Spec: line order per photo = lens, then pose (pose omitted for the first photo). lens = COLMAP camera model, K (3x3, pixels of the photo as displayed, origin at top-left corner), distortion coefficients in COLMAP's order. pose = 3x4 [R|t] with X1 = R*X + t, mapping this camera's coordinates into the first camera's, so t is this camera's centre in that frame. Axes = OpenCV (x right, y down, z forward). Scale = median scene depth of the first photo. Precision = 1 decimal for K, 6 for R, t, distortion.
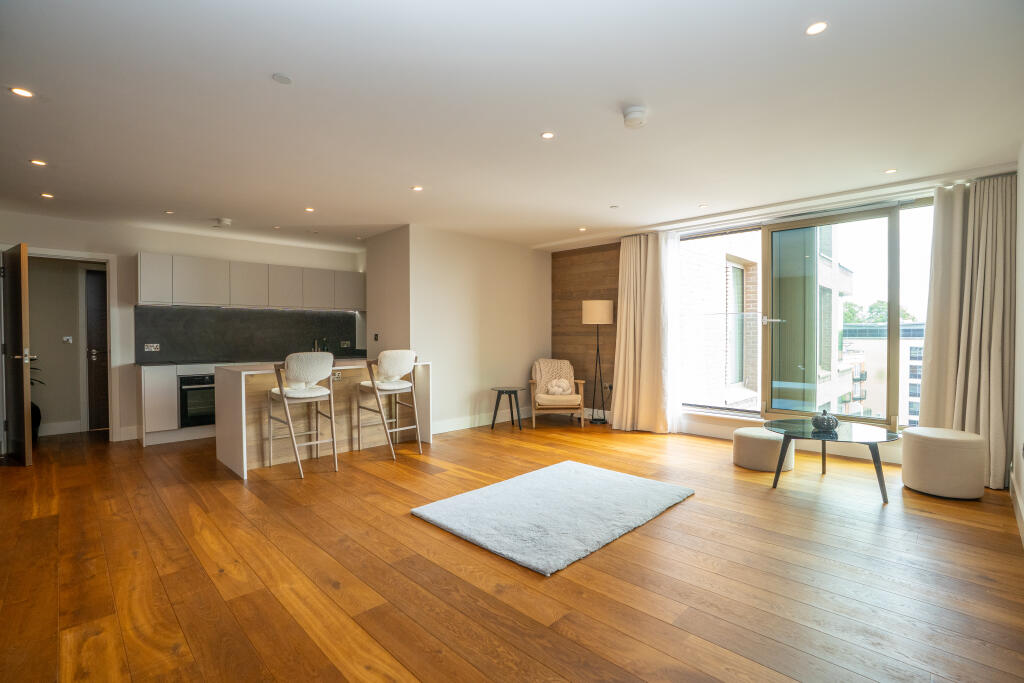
lens RADIAL K [[469.8, 0, 512.0], [0, 469.8, 341.5], [0, 0, 1]] dist [-0.079874, 0.031369]
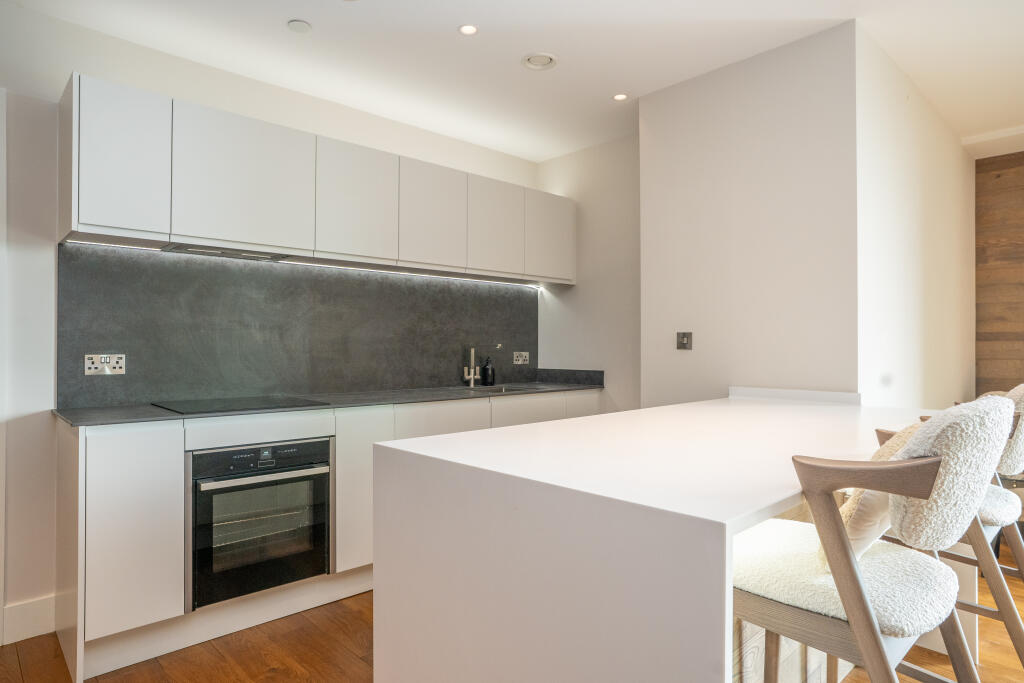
lens RADIAL K [[598.3, 0, 512.0], [0, 598.3, 341.5], [0, 0, 1]] dist [-0.048991, 0.034515]
pose [[0.999587, 0.002809, -0.028606, -0.452580], [-0.003434, 0.999756, -0.021810, 0.003491], [0.028538, 0.021900, 0.999353, 0.532862]]
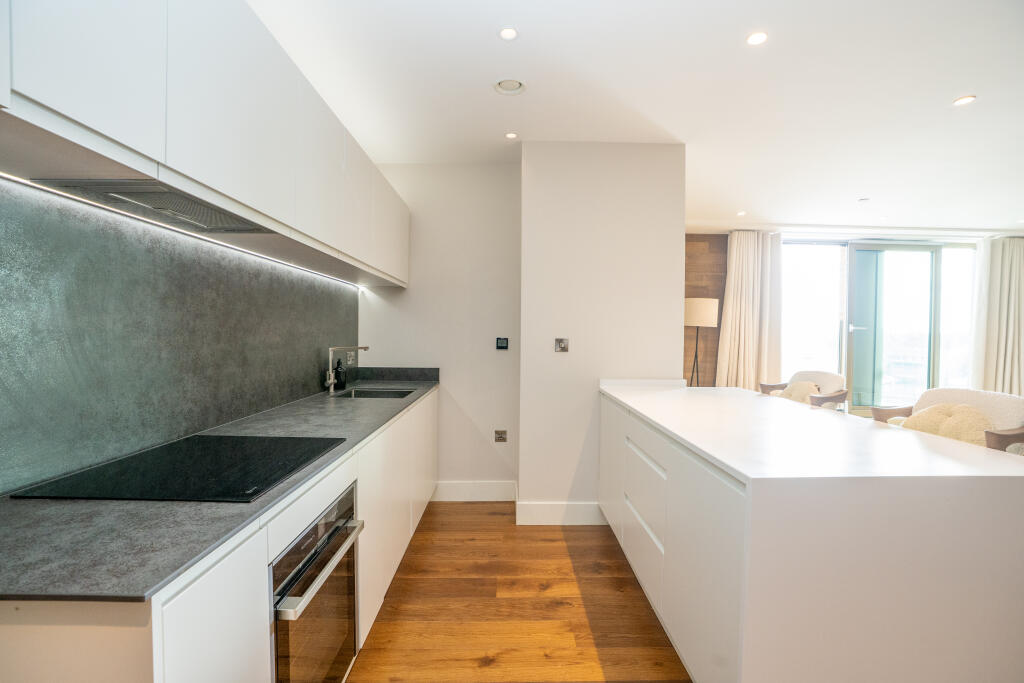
lens RADIAL K [[469.8, 0, 512.0], [0, 469.8, 341.5], [0, 0, 1]] dist [-0.079874, 0.031369]
pose [[0.696414, -0.004496, 0.717626, -0.742192], [-0.001506, 0.999969, 0.007725, -0.017770], [-0.717638, -0.006461, 0.696386, 0.738219]]
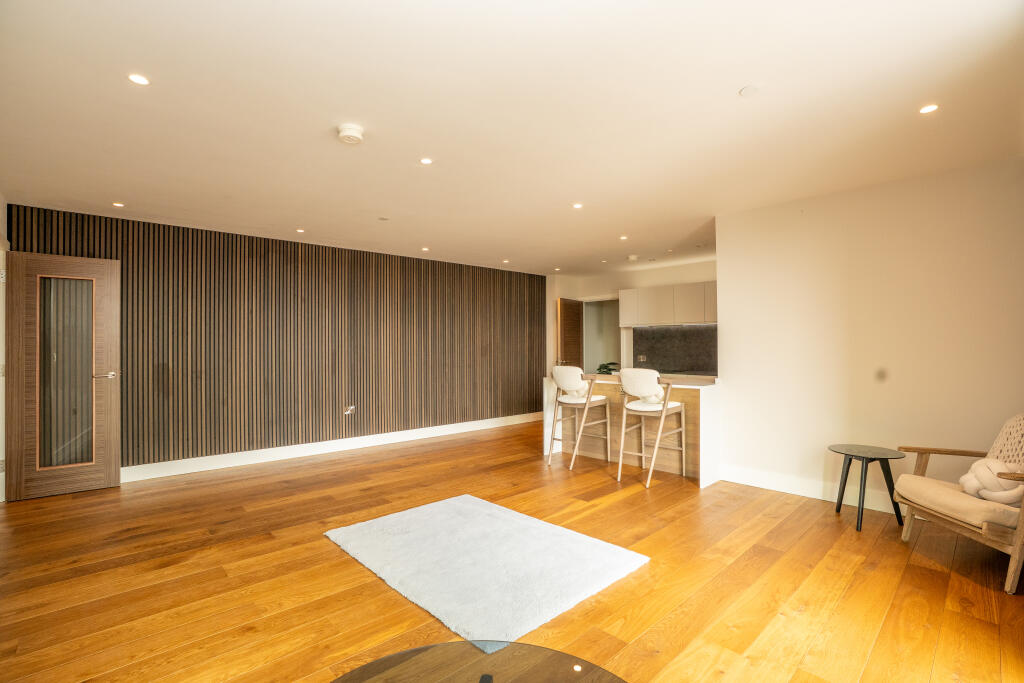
lens RADIAL K [[469.8, 0, 512.0], [0, 469.8, 341.5], [0, 0, 1]] dist [-0.079874, 0.031369]
pose [[-0.034653, -0.009992, -0.999349, 0.578044], [-0.005410, 0.999937, -0.009810, -0.020542], [0.999385, 0.005066, -0.034705, 0.651497]]
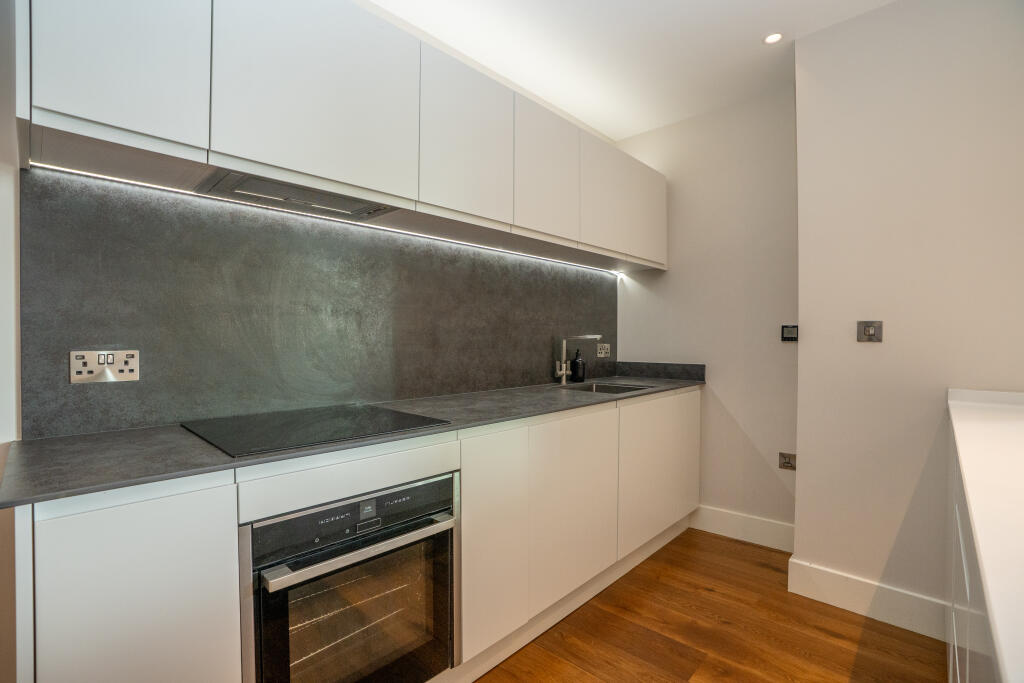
lens RADIAL K [[469.8, 0, 512.0], [0, 469.8, 341.5], [0, 0, 1]] dist [-0.079874, 0.031369]
pose [[0.999473, 0.003472, 0.032271, -0.586562], [-0.003306, 0.999981, -0.005220, 0.000701], [-0.032288, 0.005110, 0.999466, 0.750855]]
